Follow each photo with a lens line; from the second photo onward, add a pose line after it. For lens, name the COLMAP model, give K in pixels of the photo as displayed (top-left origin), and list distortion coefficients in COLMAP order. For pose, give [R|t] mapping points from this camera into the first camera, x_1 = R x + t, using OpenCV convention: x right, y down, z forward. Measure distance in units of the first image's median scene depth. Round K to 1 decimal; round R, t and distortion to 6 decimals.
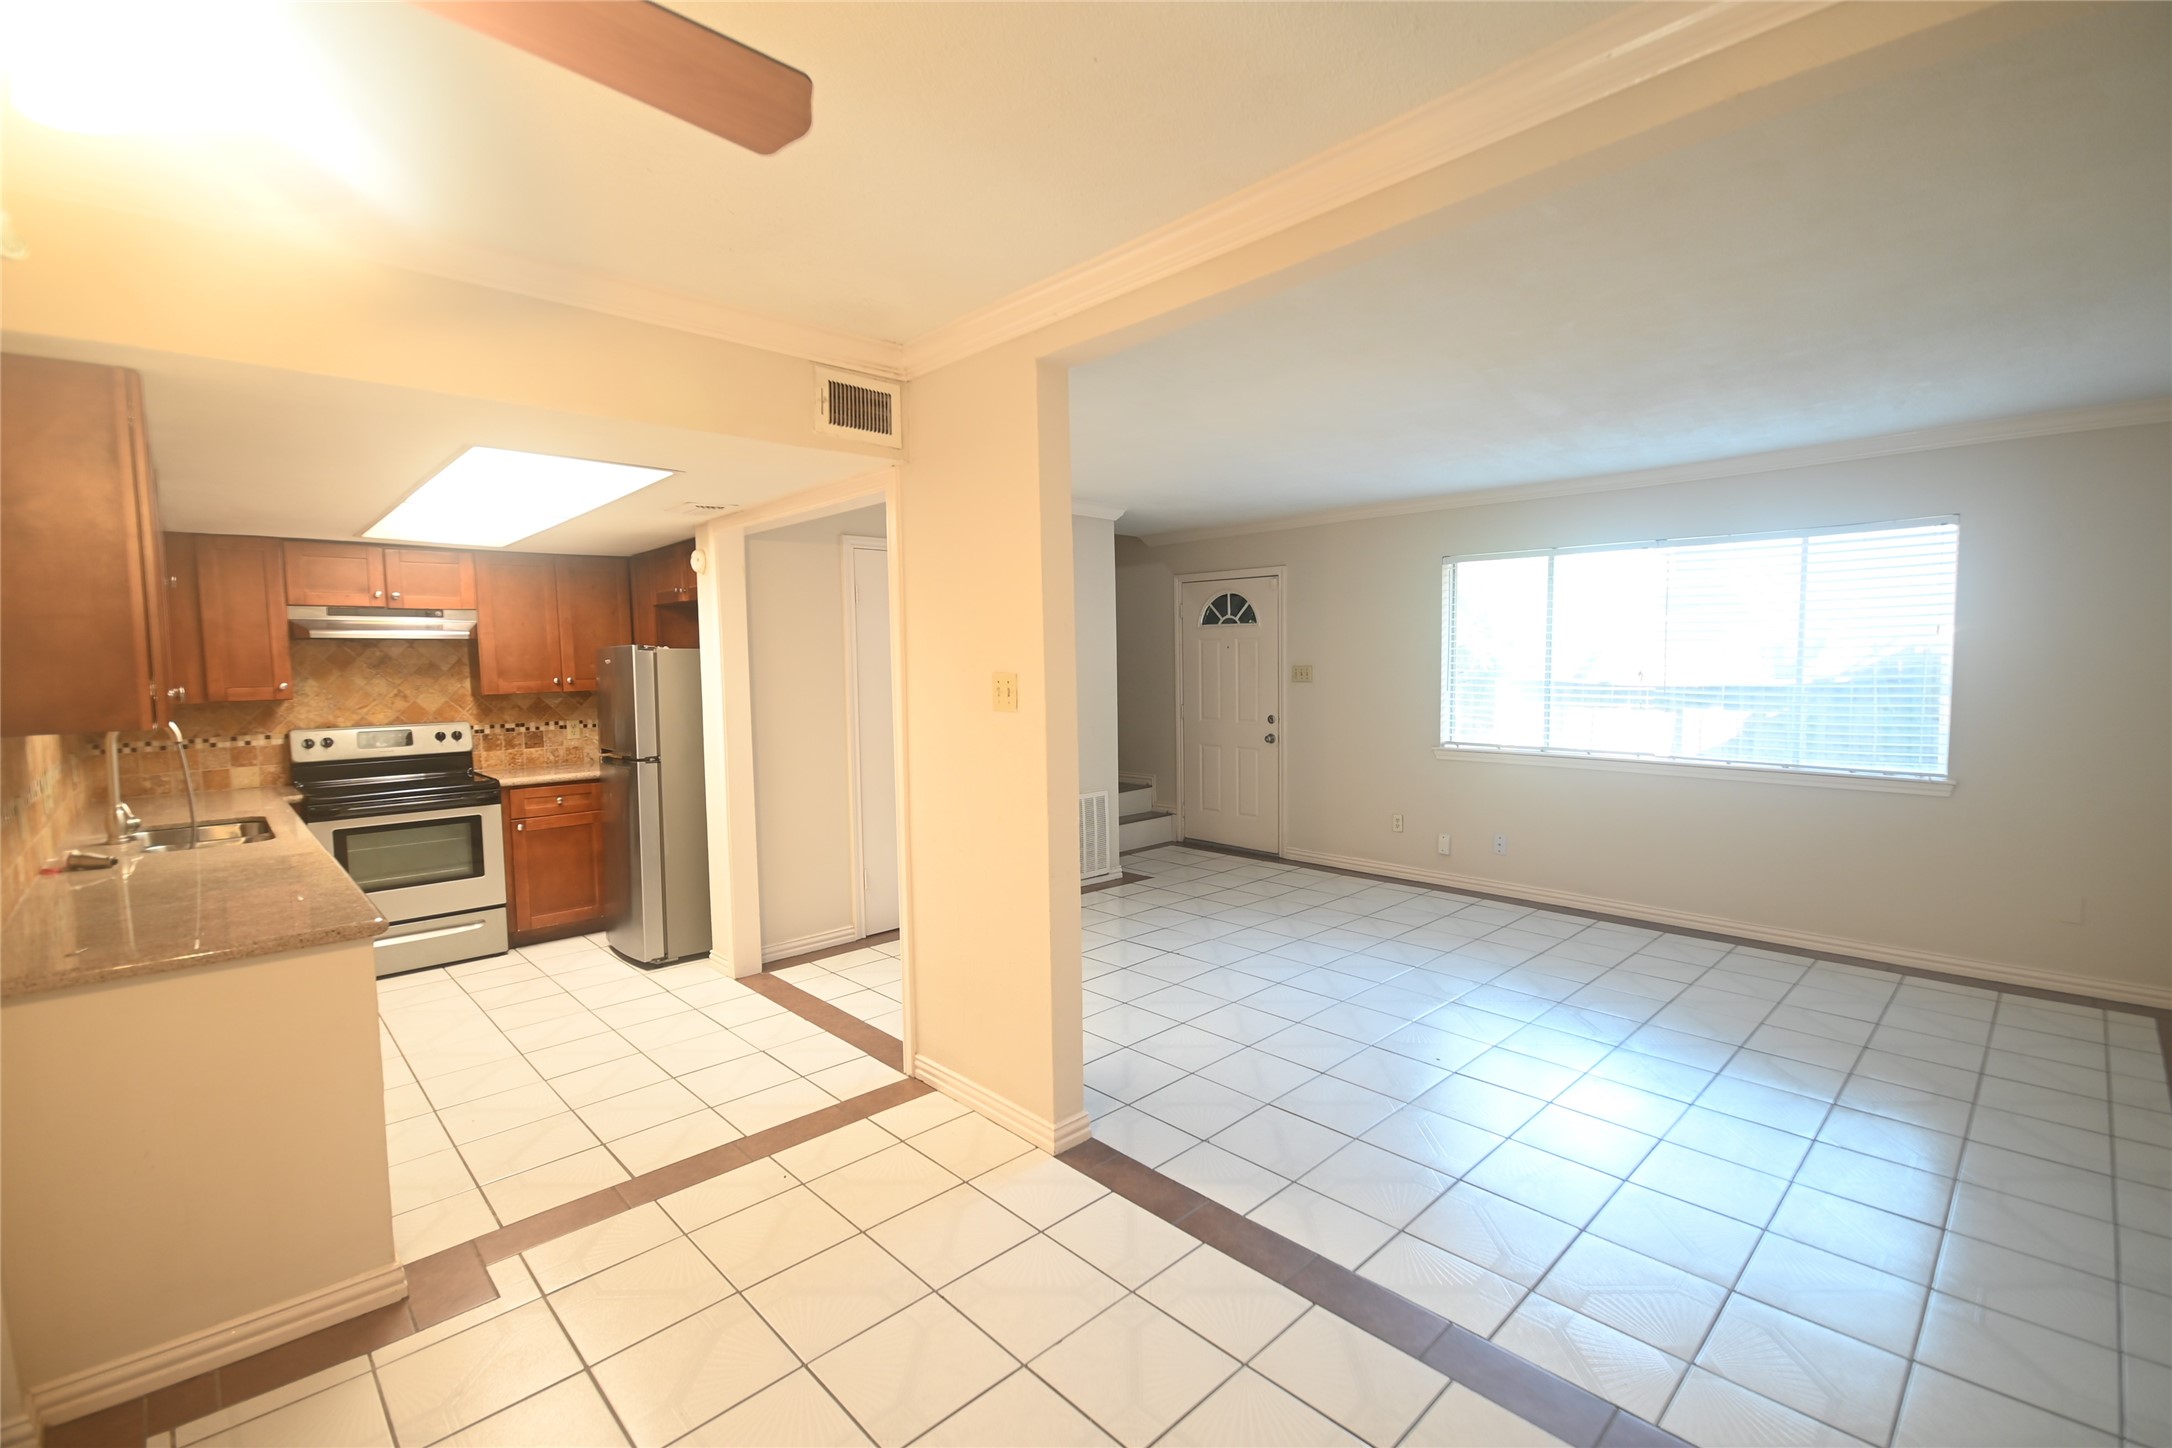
lens RADIAL K [[961.1, 0, 1104.0], [0, 961.1, 728.8], [0, 0, 1]] dist [0.015068, -0.011616]
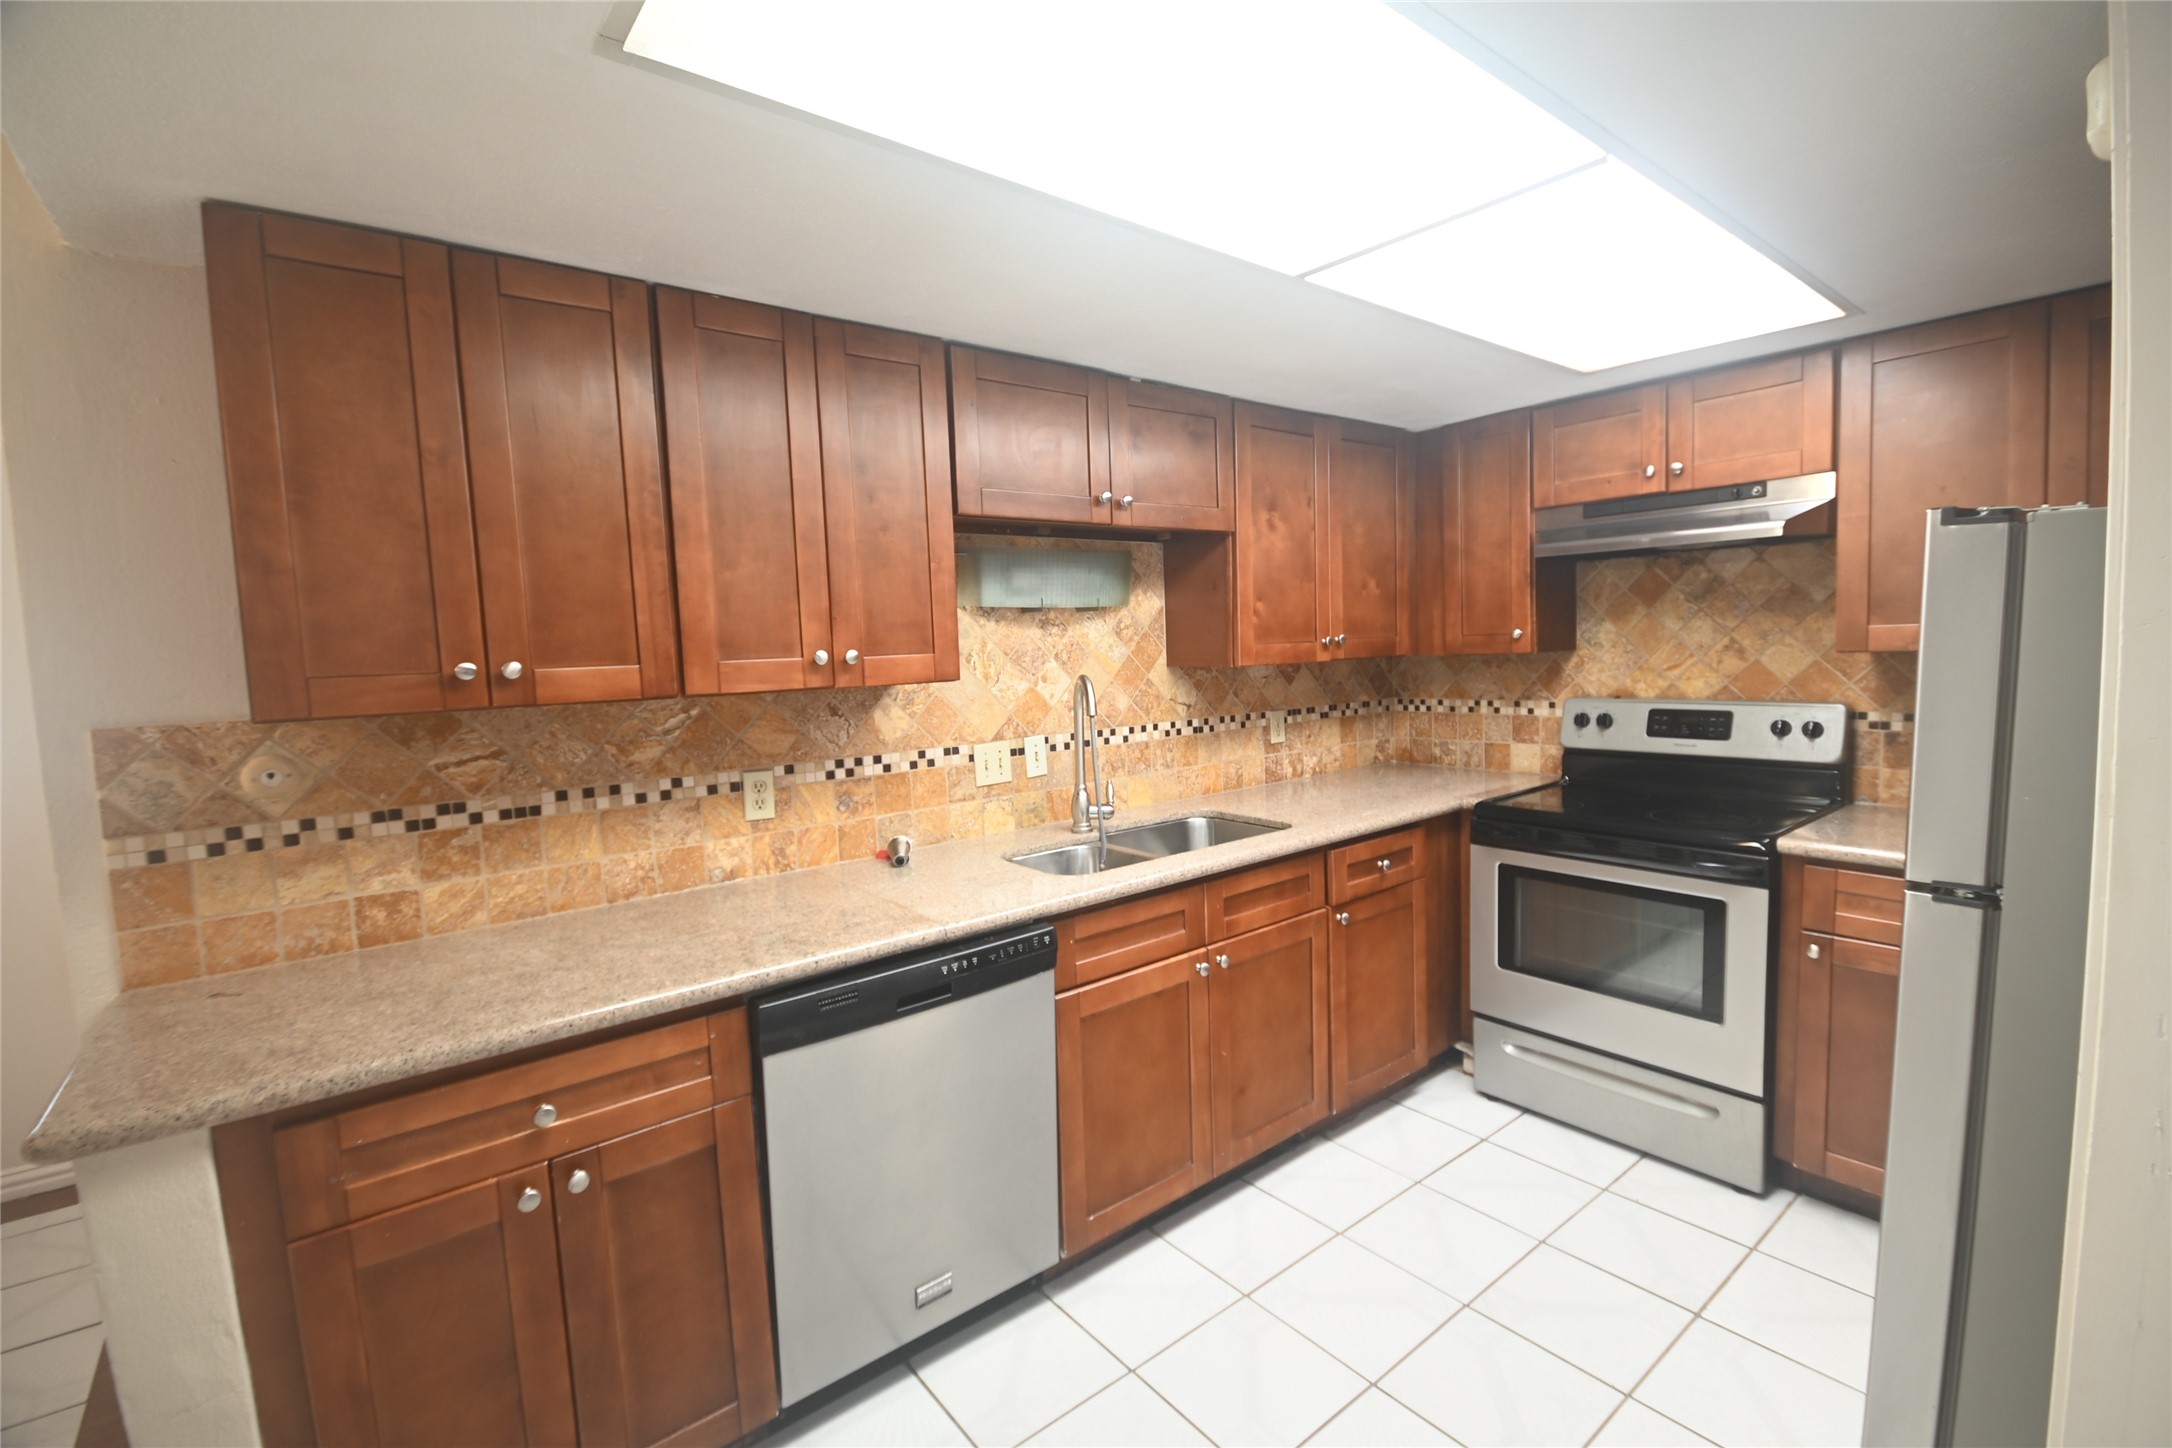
lens RADIAL K [[952.8, 0, 1086.0], [0, 952.8, 724.0], [0, 0, 1]] dist [-0.004467, -0.000575]
pose [[-0.093578, 0.106086, -0.989944, -0.147260], [-0.033337, 0.993416, 0.109609, -0.040217], [0.995054, 0.043259, -0.089425, 0.698761]]
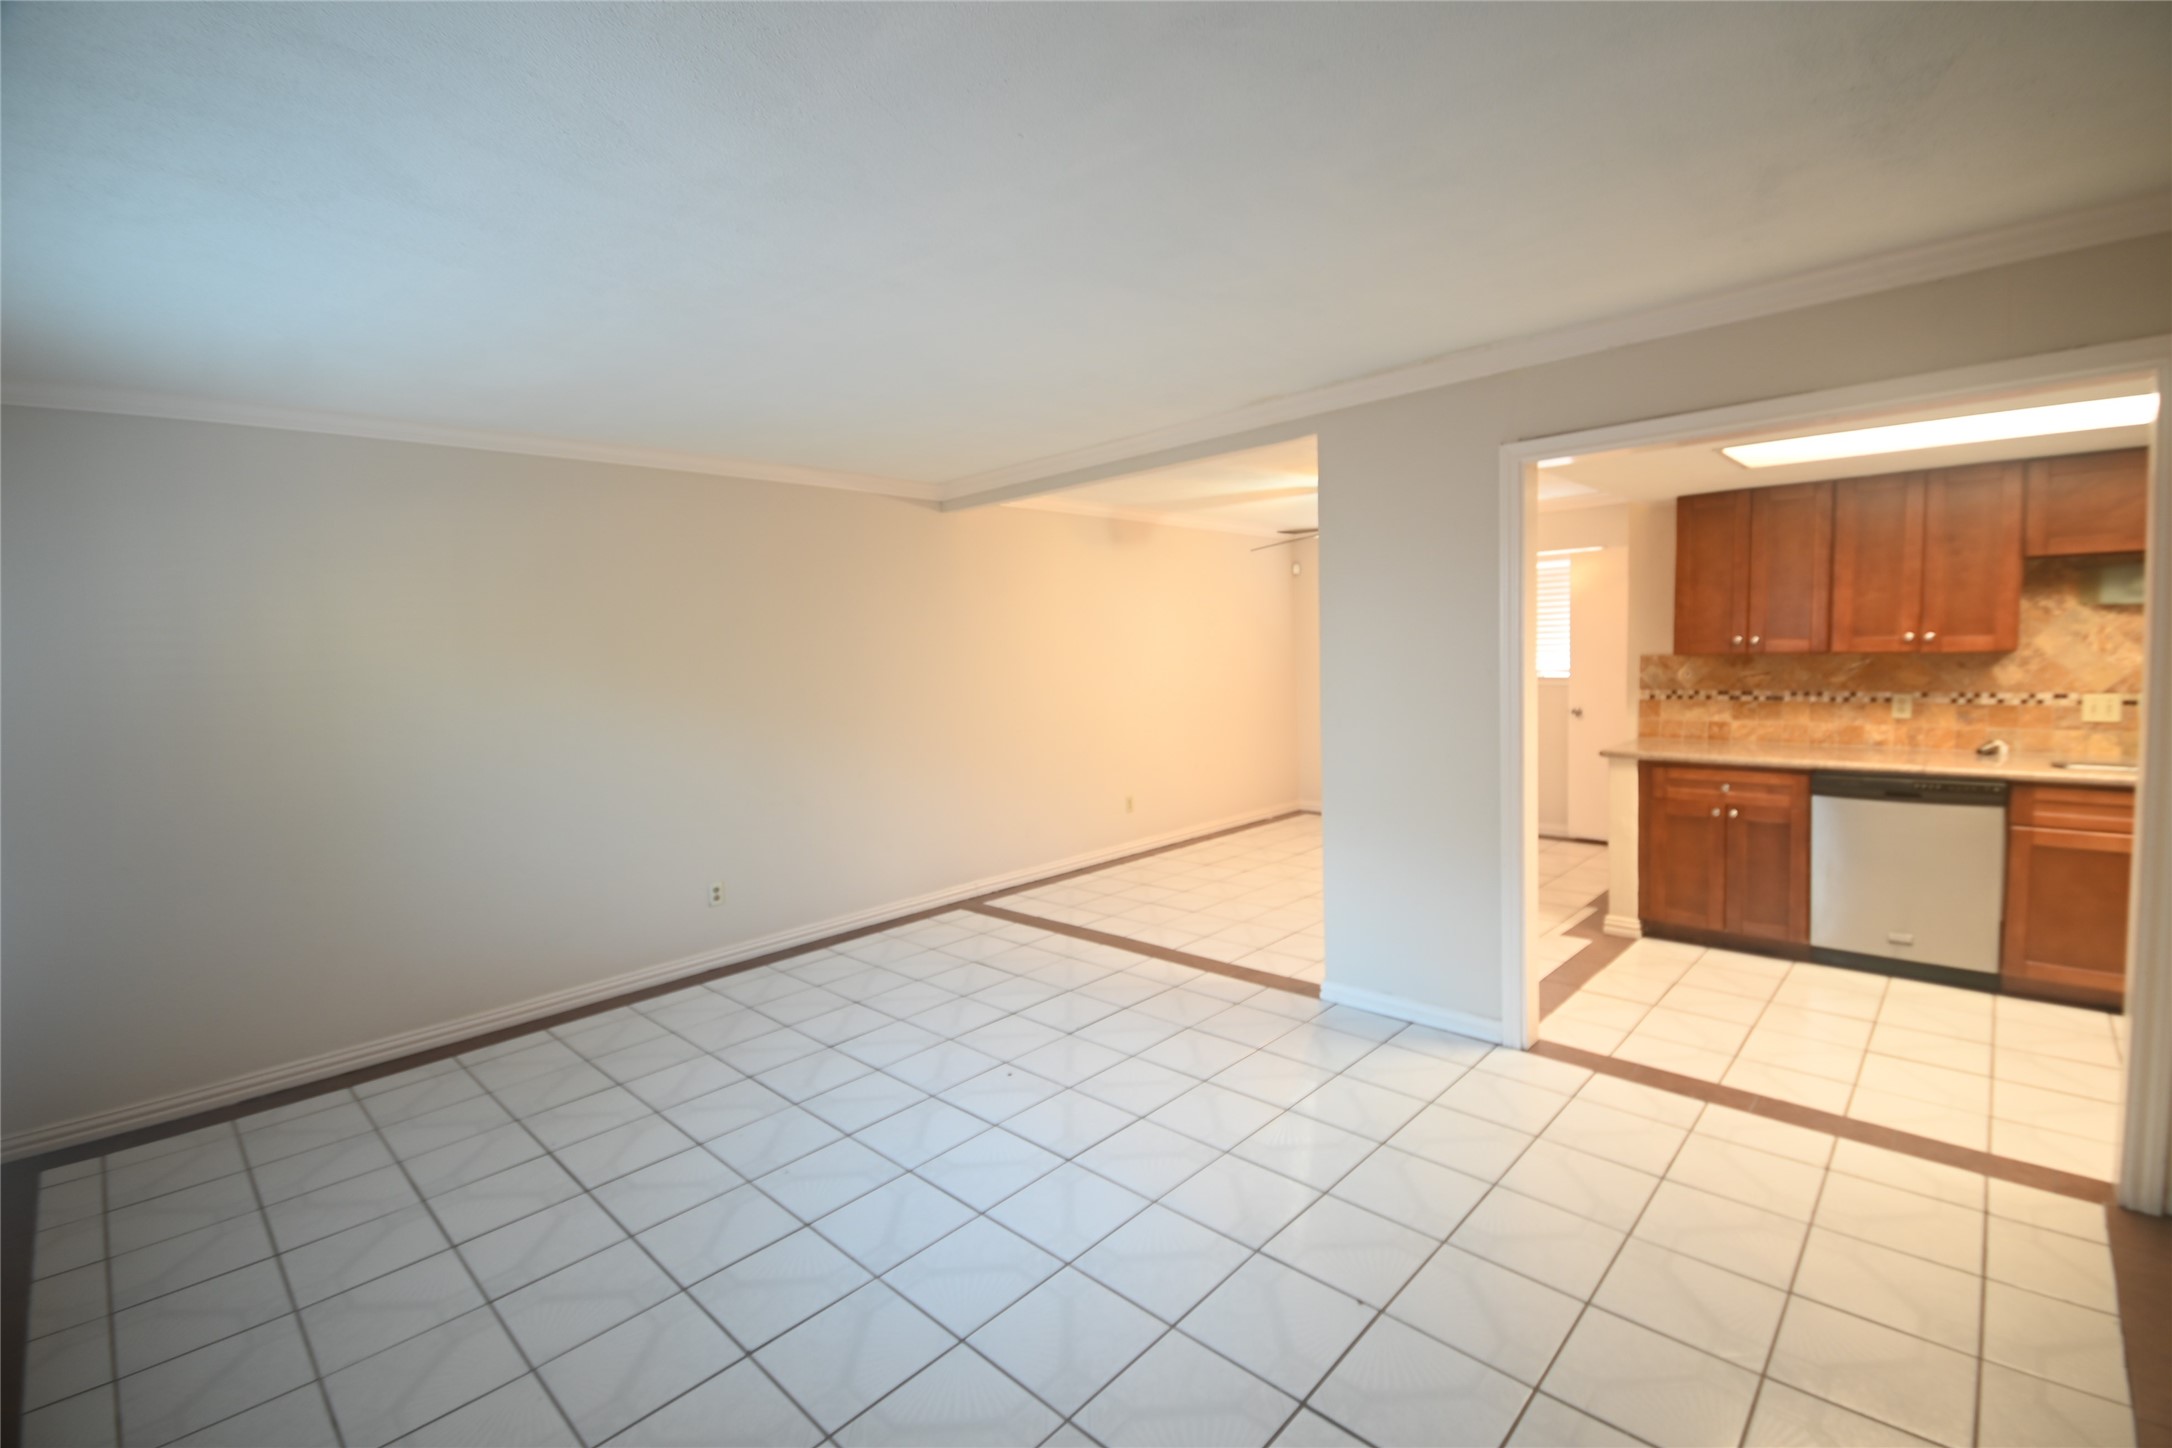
lens RADIAL K [[970.3, 0, 1087.9], [0, 970.3, 733.4], [0, 0, 1]] dist [-0.013974, 0.000022]
pose [[-0.997651, 0.054856, -0.041017, 0.204692], [0.047421, 0.985275, 0.164269, -0.107061], [0.049424, 0.161938, -0.985562, 1.333662]]
